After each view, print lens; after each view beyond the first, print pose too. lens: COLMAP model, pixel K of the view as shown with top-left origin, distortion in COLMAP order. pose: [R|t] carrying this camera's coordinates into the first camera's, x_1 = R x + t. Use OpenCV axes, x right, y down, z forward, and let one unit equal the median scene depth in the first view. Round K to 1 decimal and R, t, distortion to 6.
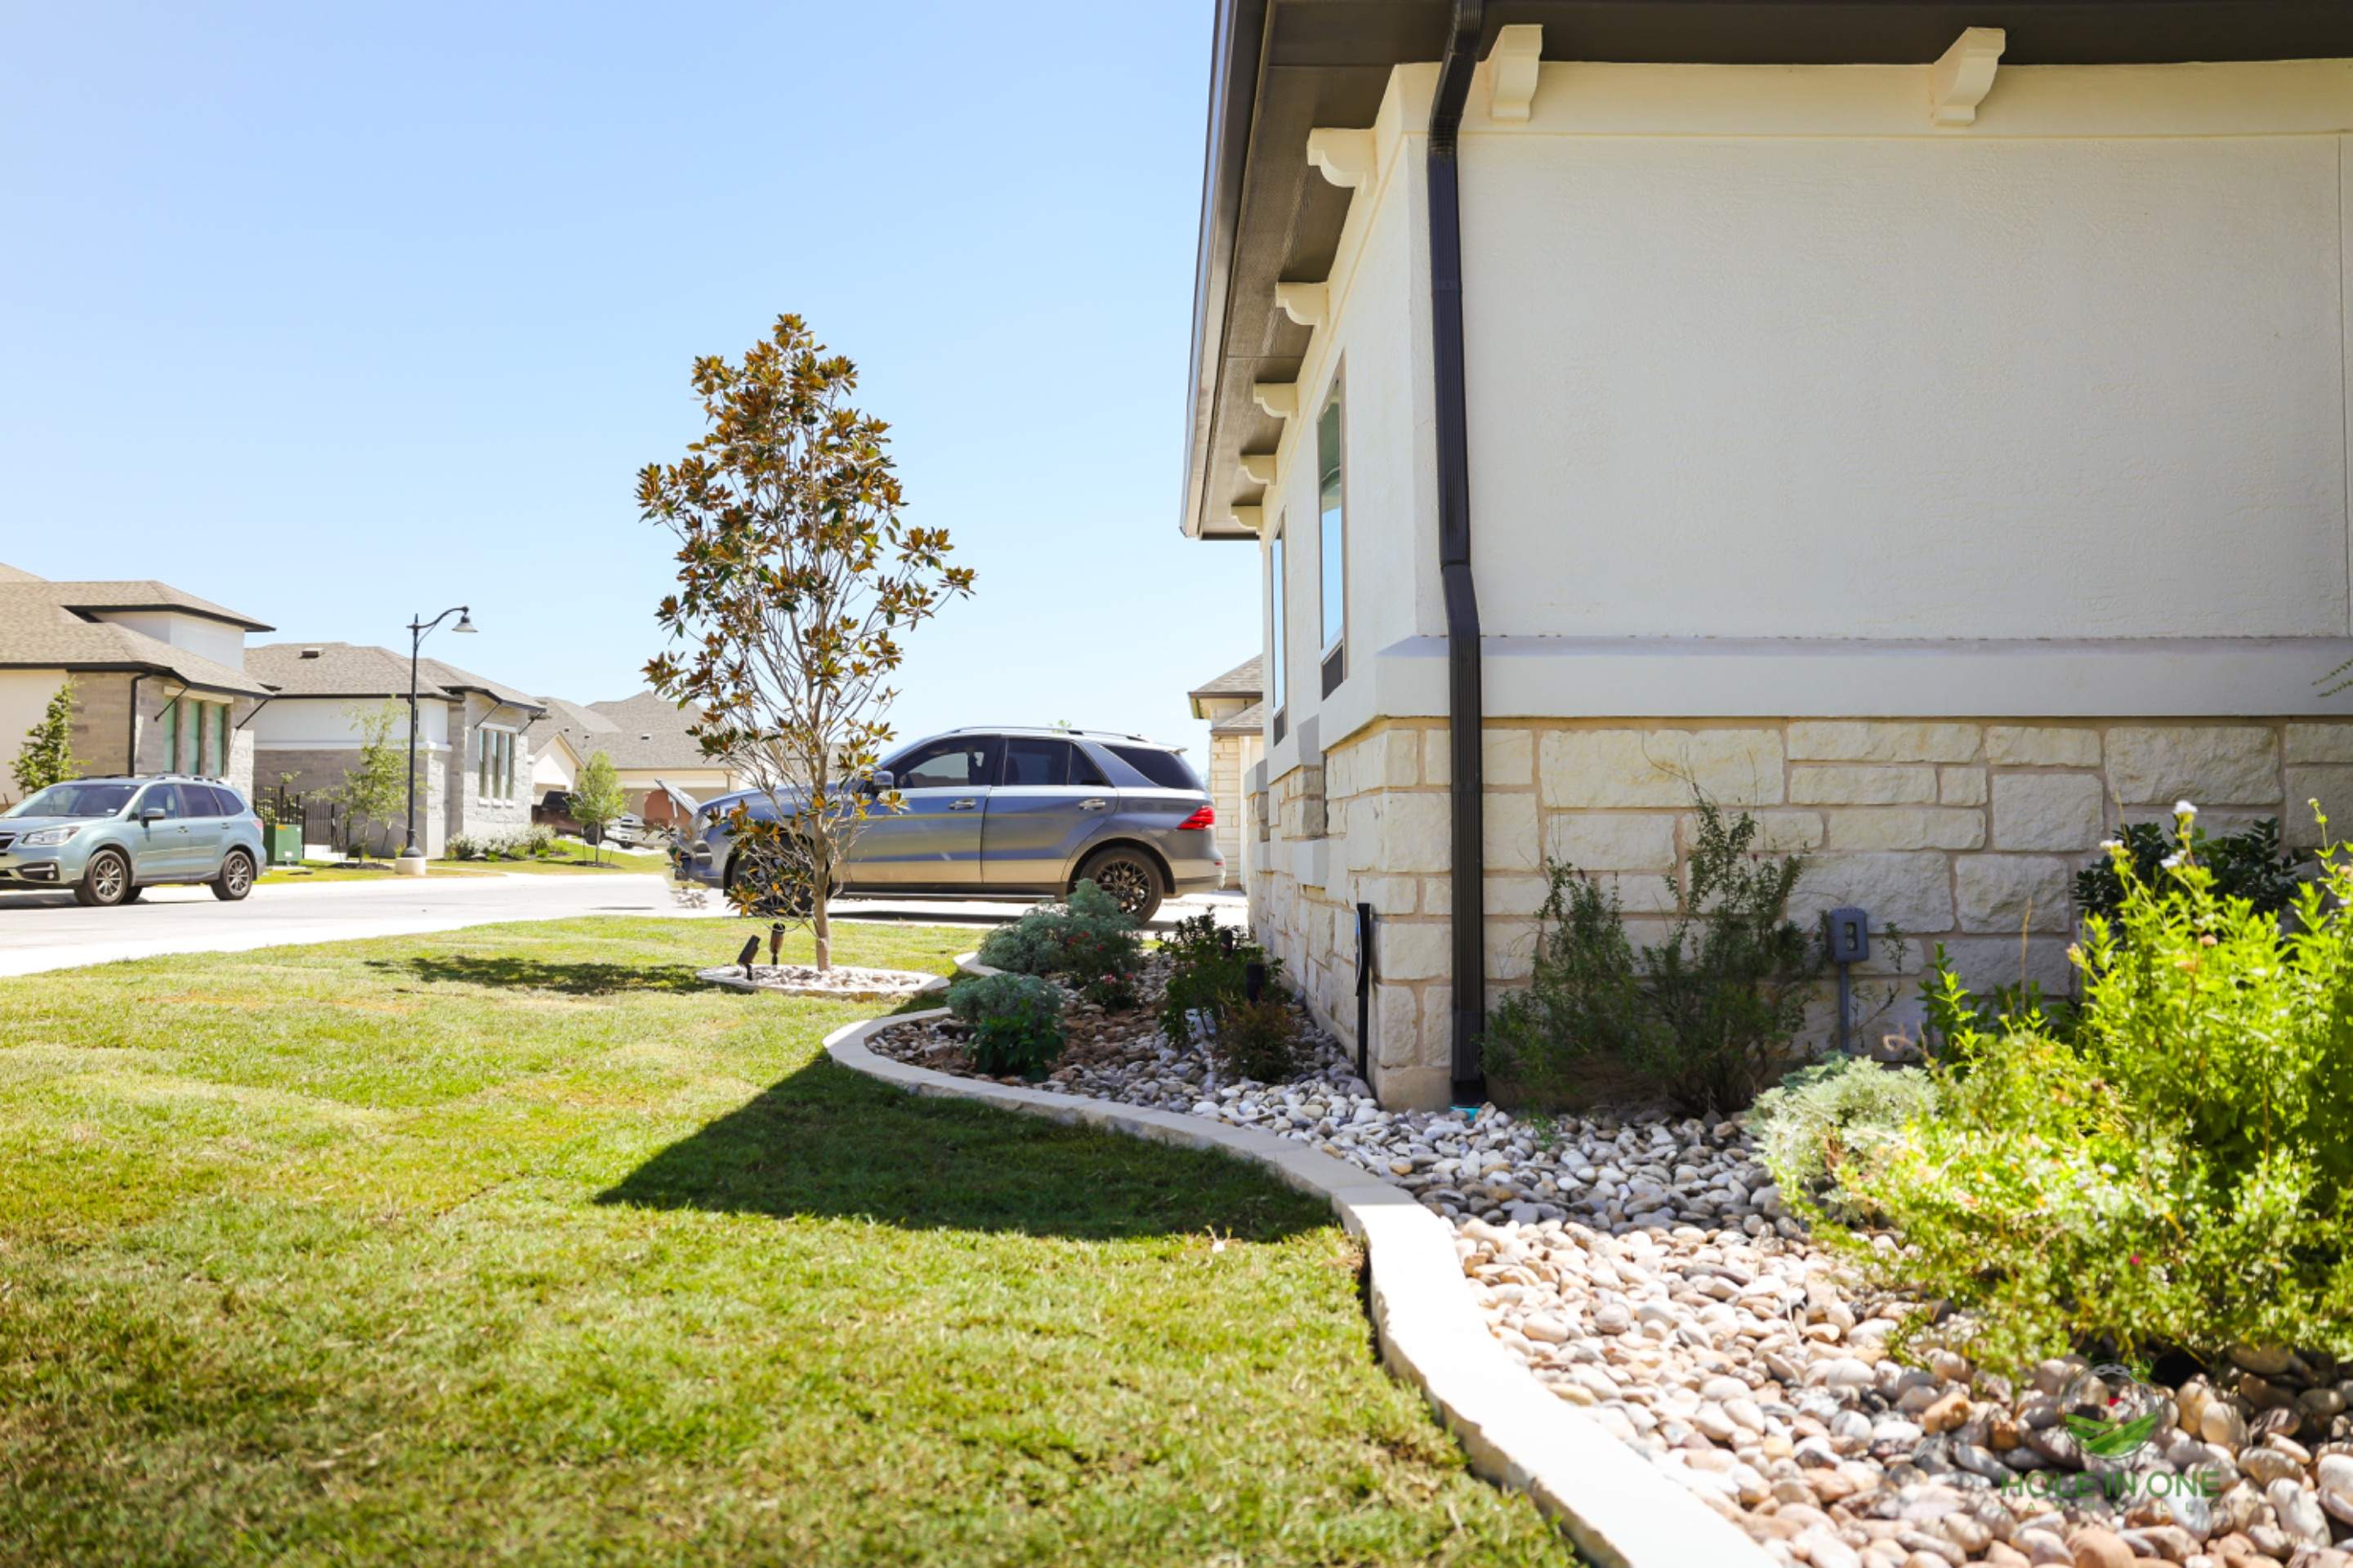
lens RADIAL K [[1594.4, 0, 1176.5], [0, 1594.4, 784.0], [0, 0, 1]] dist [-0.058010, 0.065766]
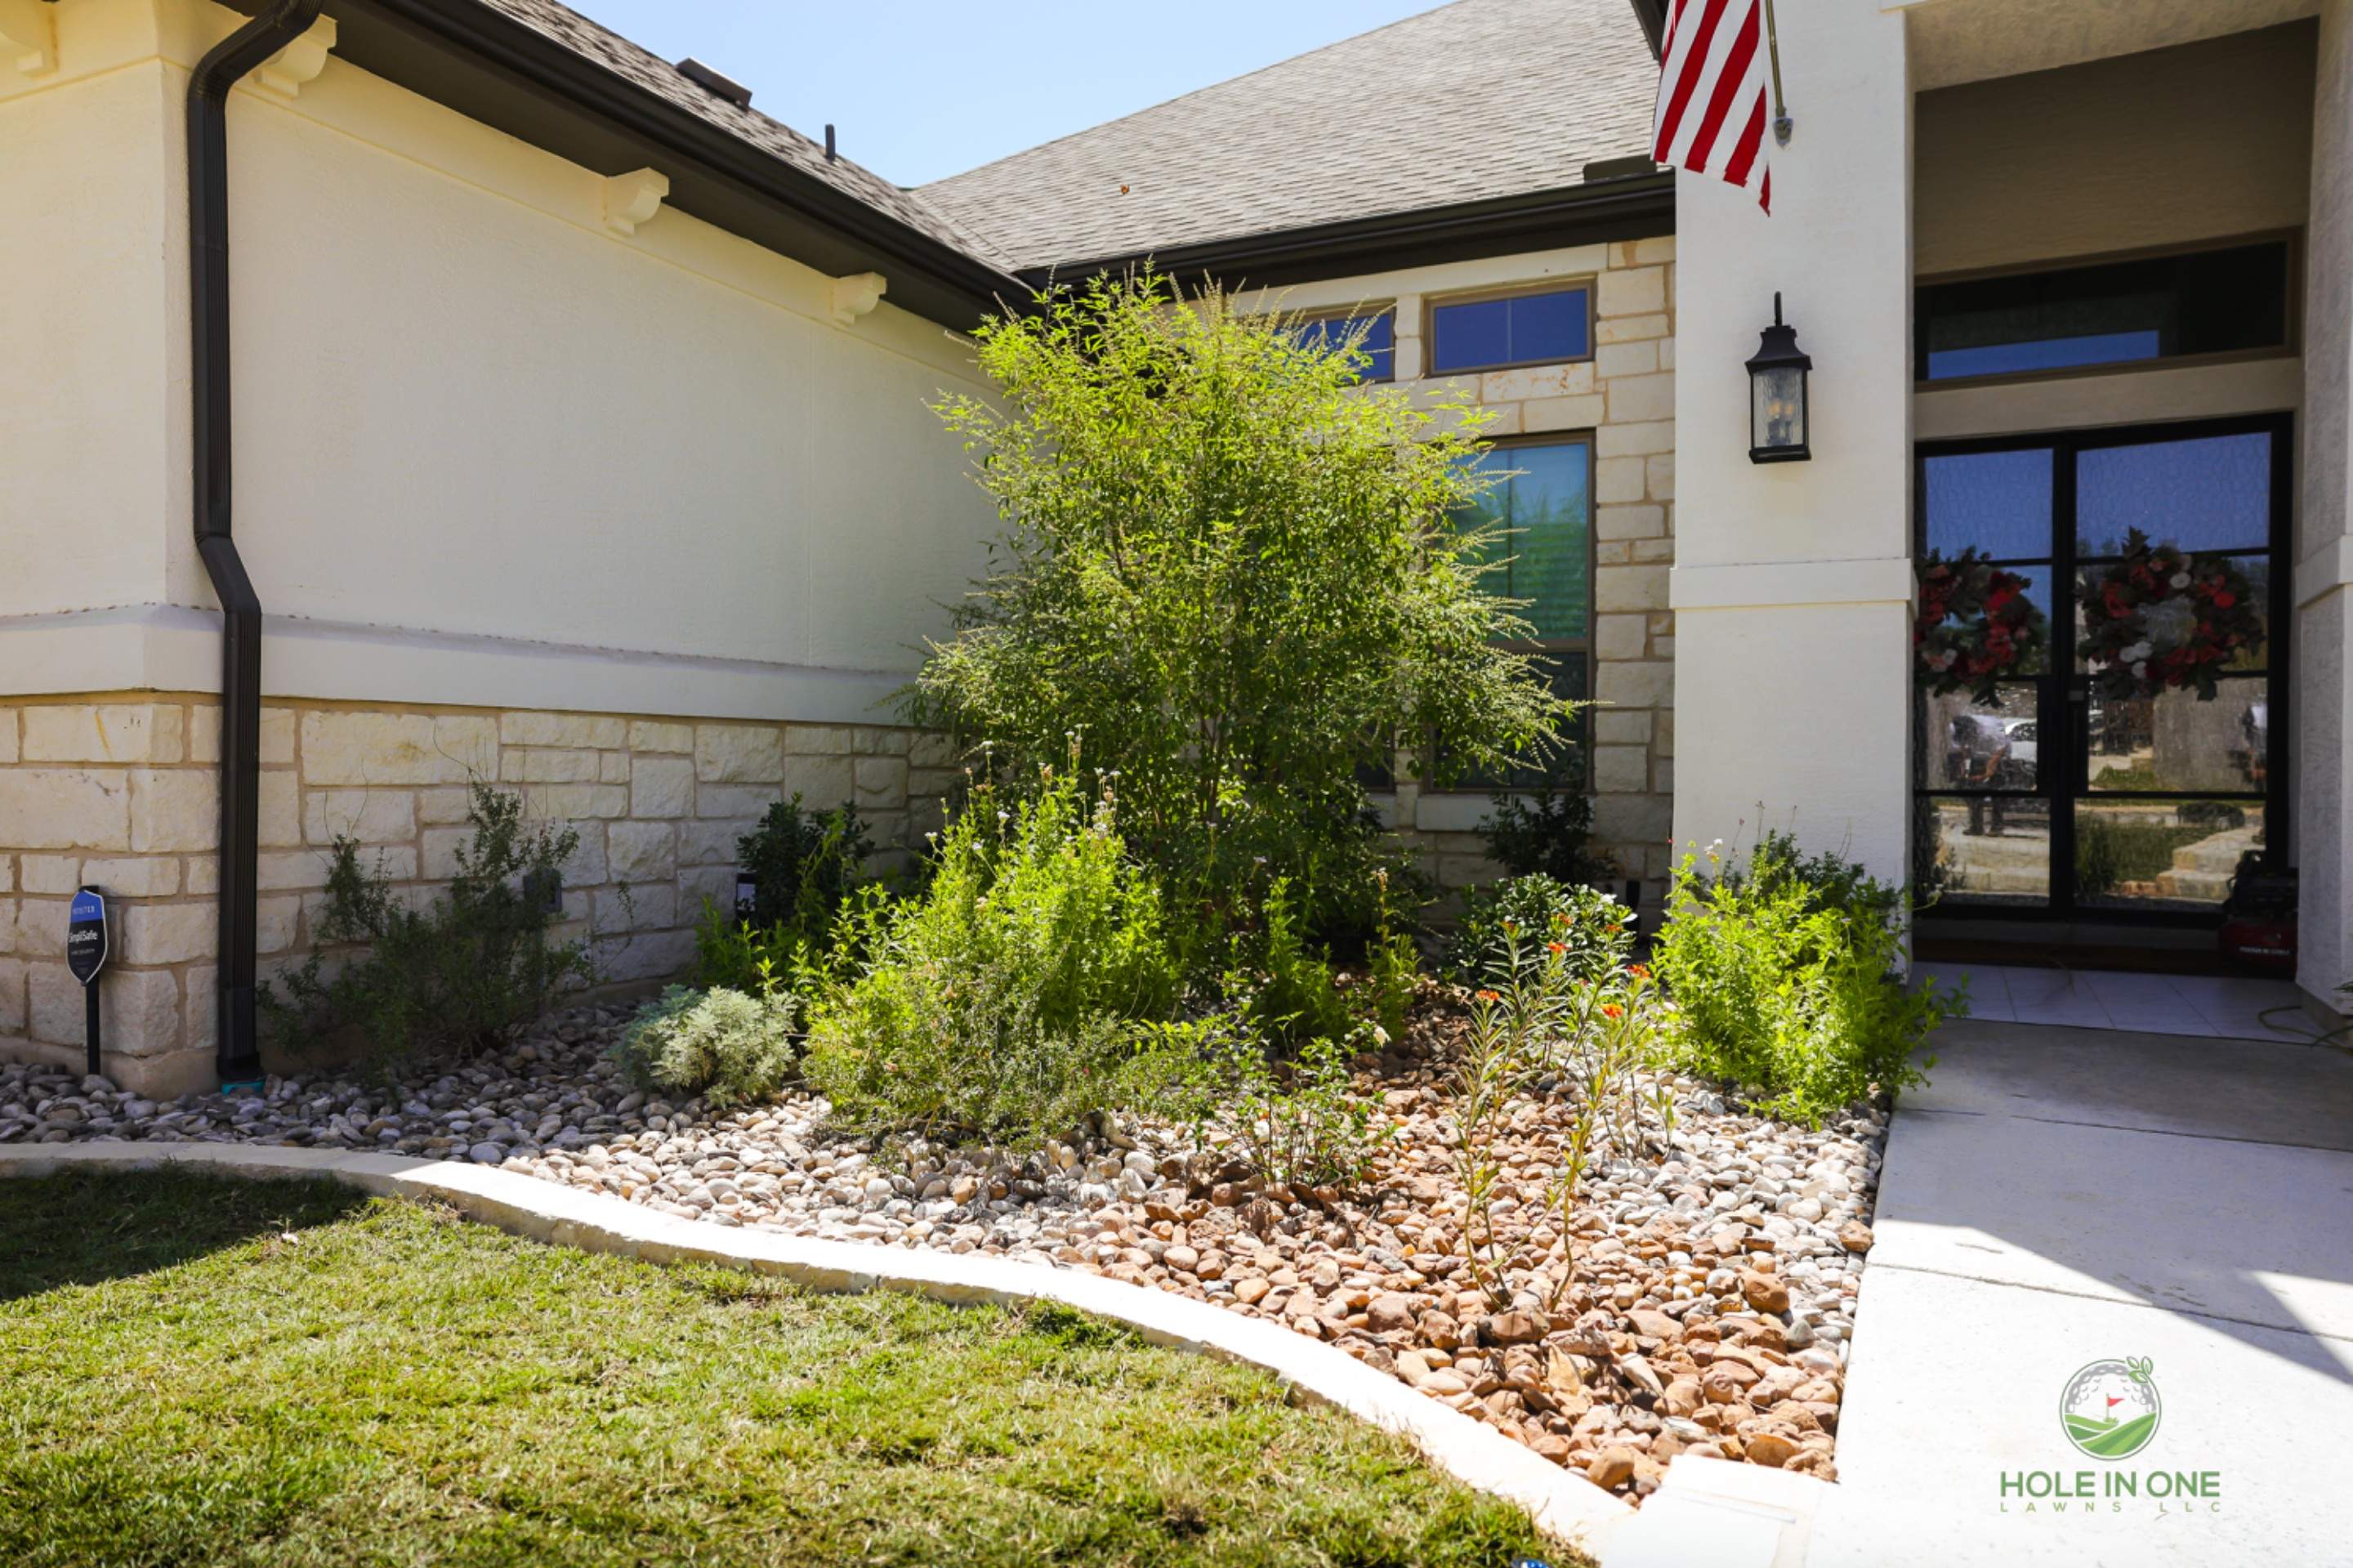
lens RADIAL K [[1594.4, 0, 1176.5], [0, 1594.4, 784.0], [0, 0, 1]] dist [-0.058010, 0.065766]
pose [[0.455922, -0.000127, 0.890020, -0.258011], [-0.044966, 0.998720, 0.023177, -0.021379], [-0.888883, -0.050588, 0.455332, 0.014461]]
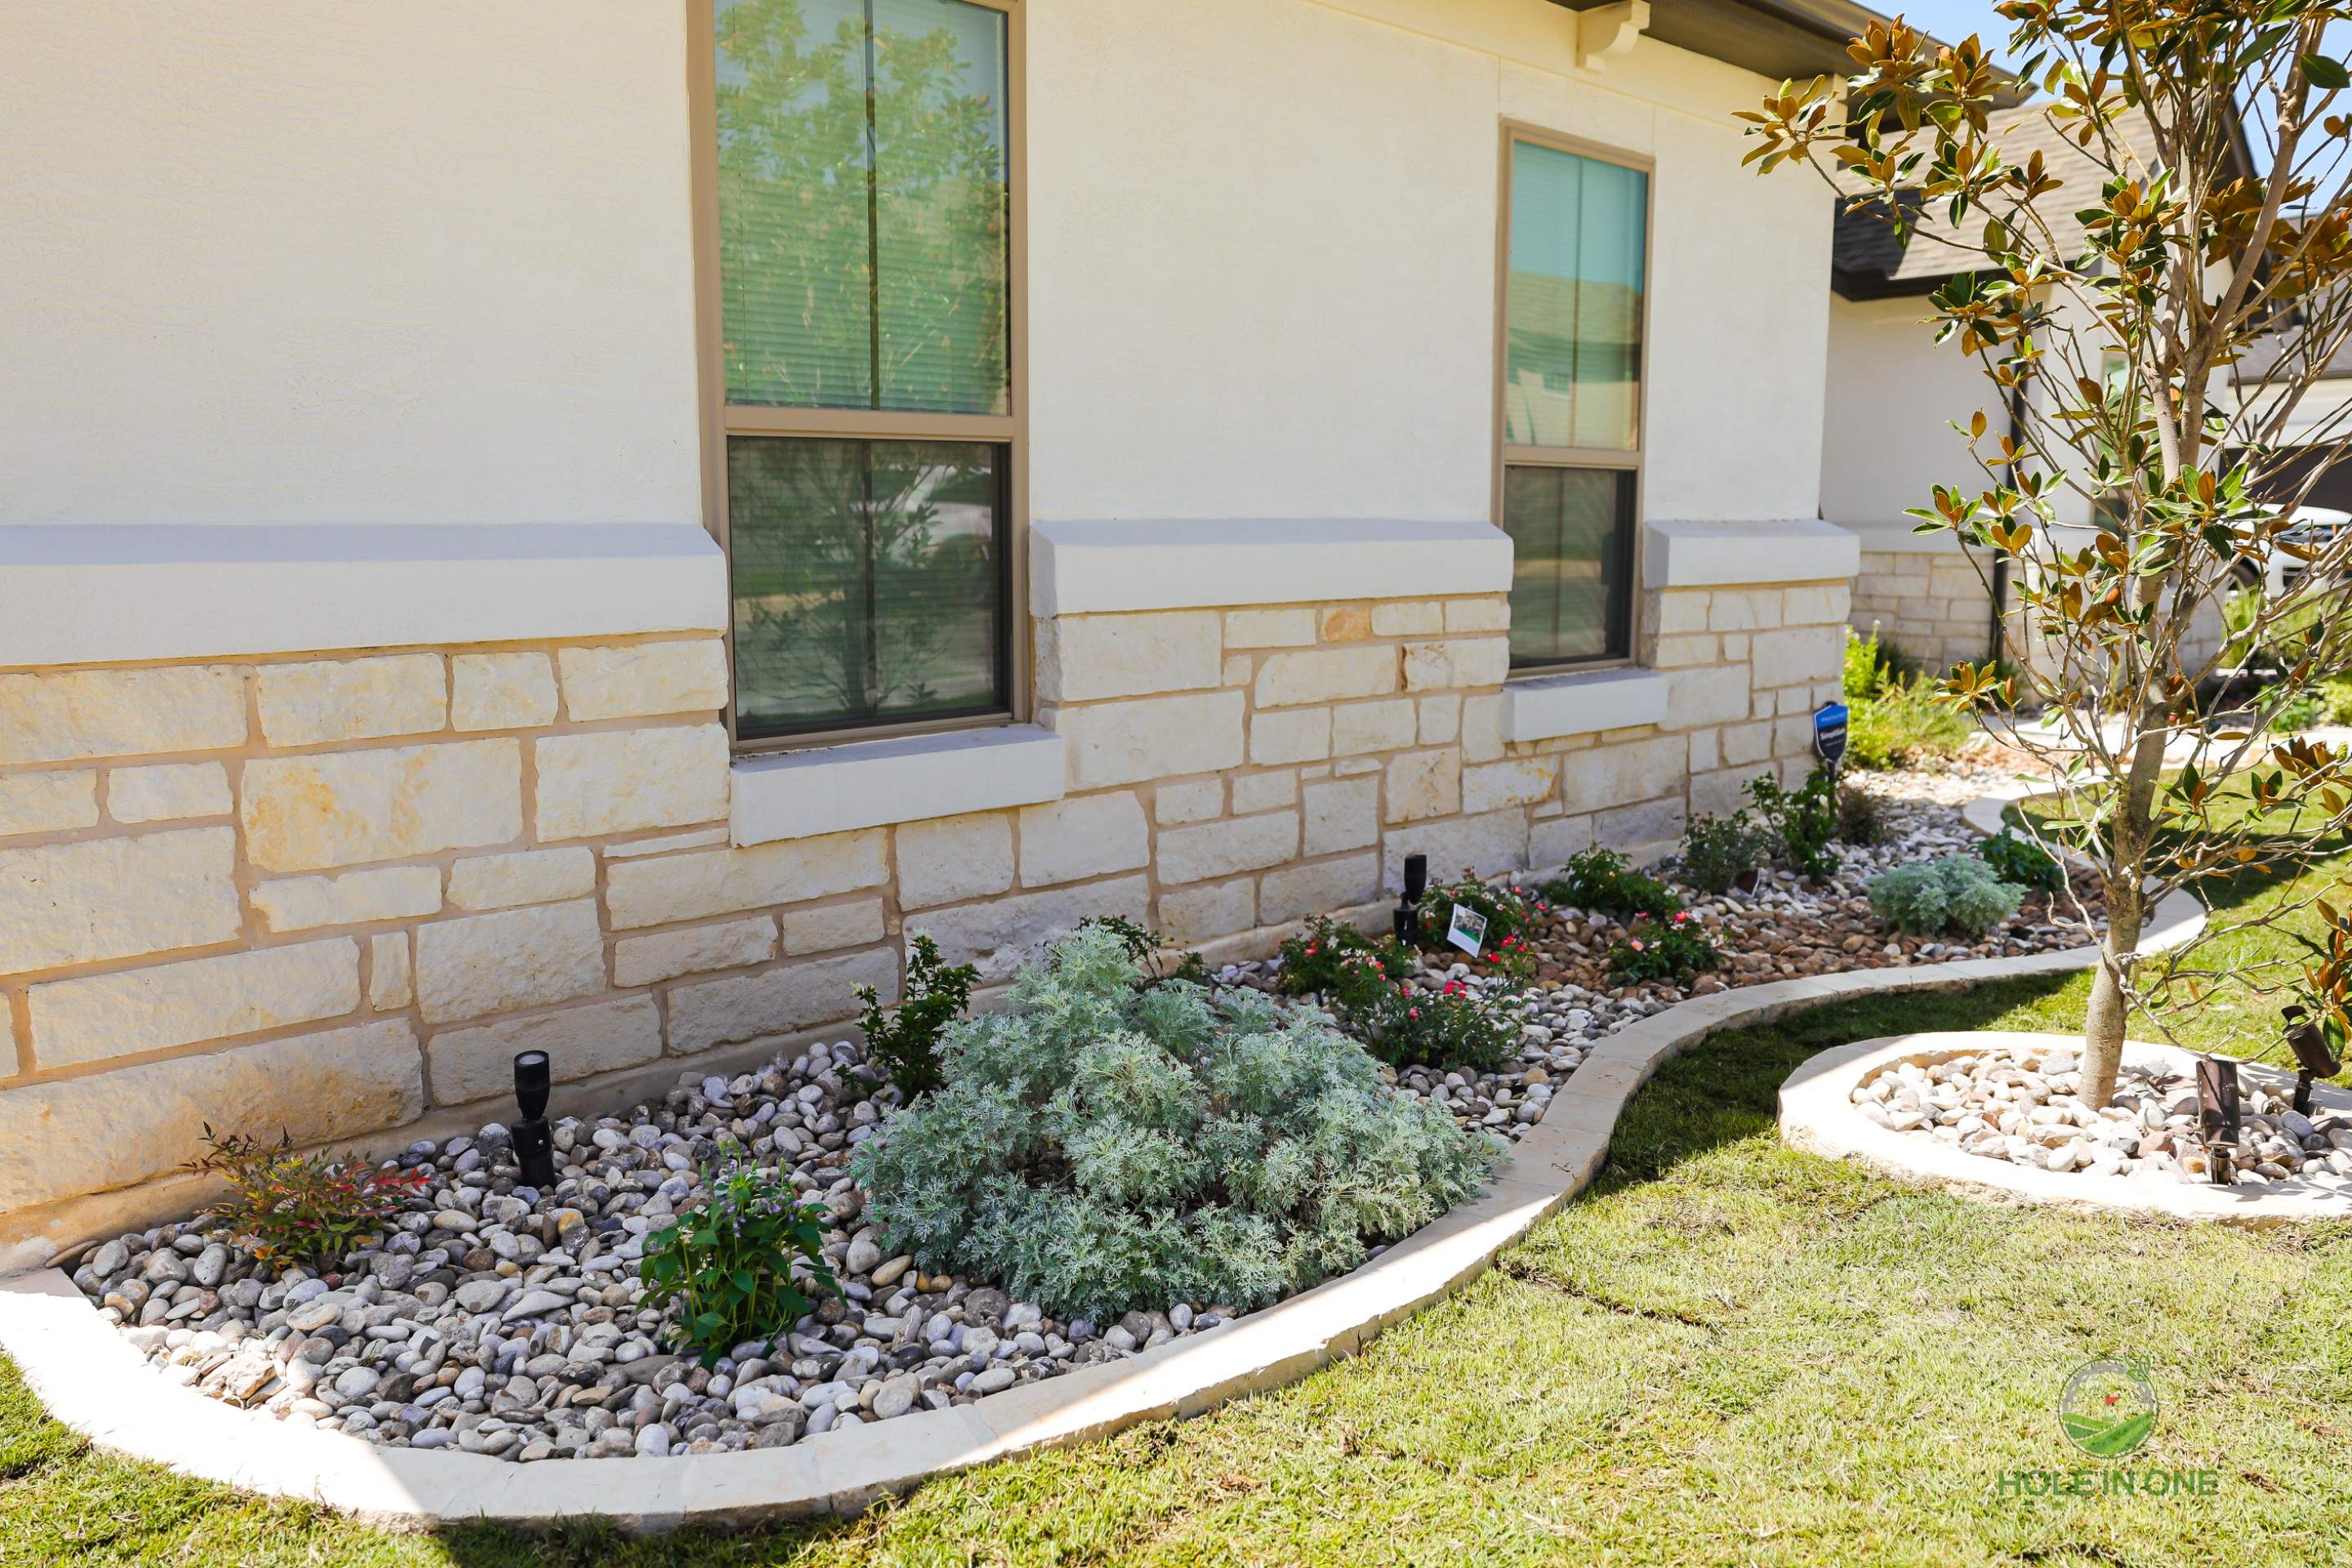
lens RADIAL K [[1654.2, 0, 1176.0], [0, 1654.2, 784.0], [0, 0, 1]] dist [-0.046557, 0.006848]
pose [[-0.648590, -0.125743, 0.750679, -0.400522], [-0.037974, 0.990377, 0.133084, -0.018117], [-0.760190, 0.057810, -0.647124, 1.536768]]
